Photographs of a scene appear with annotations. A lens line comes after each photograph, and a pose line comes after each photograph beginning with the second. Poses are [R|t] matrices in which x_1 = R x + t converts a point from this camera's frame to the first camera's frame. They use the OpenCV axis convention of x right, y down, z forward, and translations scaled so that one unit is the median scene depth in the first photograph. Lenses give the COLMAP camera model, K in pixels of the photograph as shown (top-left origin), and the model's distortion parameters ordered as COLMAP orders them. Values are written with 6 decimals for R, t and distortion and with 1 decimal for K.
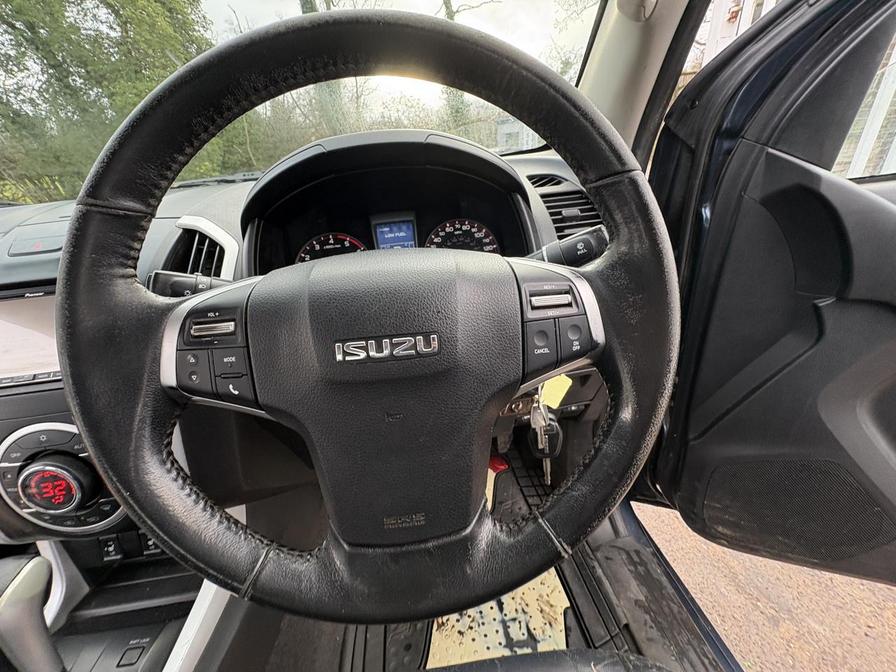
lens RADIAL K [[356.0, 0, 450.1], [0, 356.0, 337.2], [0, 0, 1]] dist [-0.003516, 0.000267]
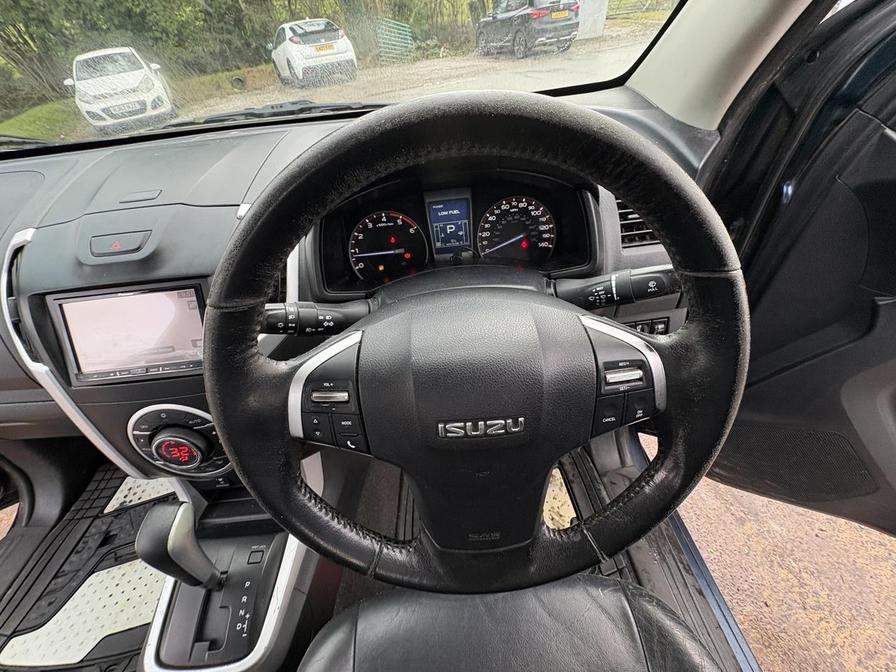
lens RADIAL K [[356.0, 0, 450.1], [0, 356.0, 337.2], [0, 0, 1]] dist [-0.003516, 0.000267]
pose [[0.998598, 0.039044, -0.035731, -0.102080], [-0.026877, 0.955686, 0.293160, -0.244925], [0.045594, -0.291789, 0.955396, -0.019734]]
